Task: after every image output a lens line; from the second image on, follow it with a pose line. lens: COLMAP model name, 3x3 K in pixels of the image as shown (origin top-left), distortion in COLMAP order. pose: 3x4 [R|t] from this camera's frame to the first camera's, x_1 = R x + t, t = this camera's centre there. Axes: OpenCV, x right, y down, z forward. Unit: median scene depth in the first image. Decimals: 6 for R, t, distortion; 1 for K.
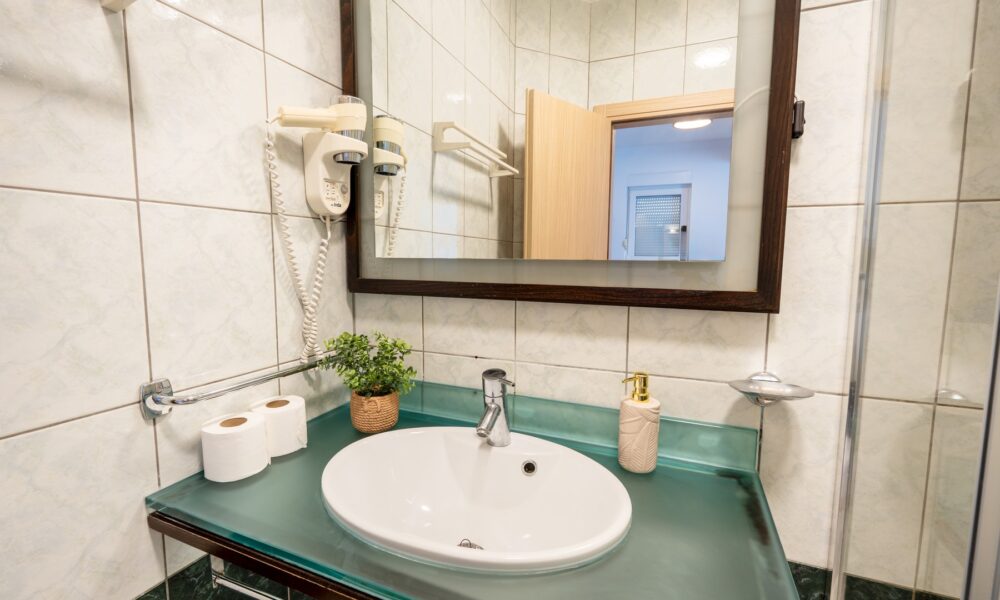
lens RADIAL K [[441.2, 0, 491.5], [0, 441.2, 306.6], [0, 0, 1]] dist [-0.006013, 0.000873]
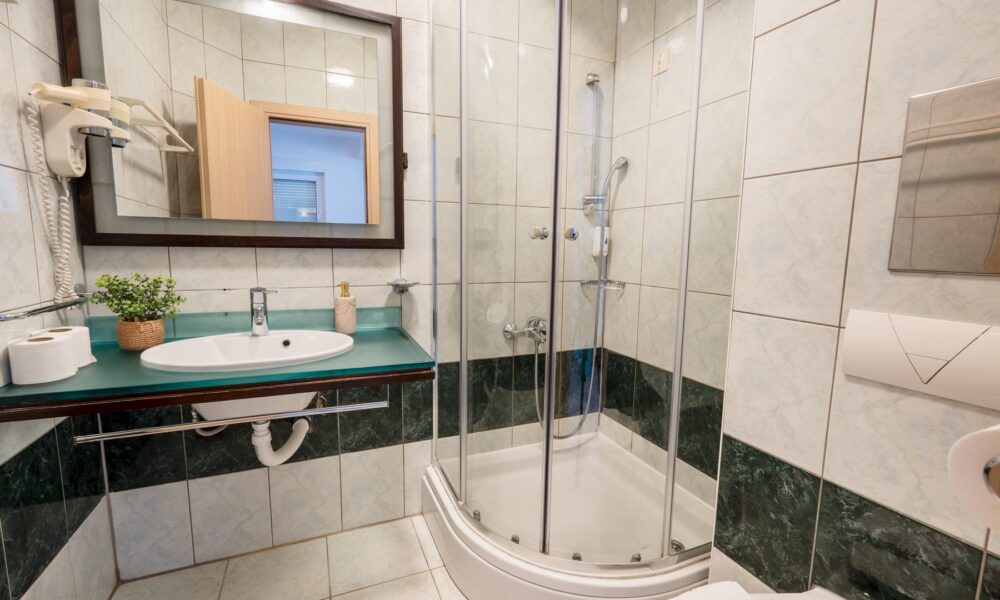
lens RADIAL K [[441.2, 0, 494.8], [0, 441.2, 293.5], [0, 0, 1]] dist [-0.006013, 0.000873]
pose [[0.695676, -0.072465, 0.714691, -0.508652], [0.069024, 0.997039, 0.033906, 0.161092], [-0.715031, 0.025743, 0.698618, -0.697607]]
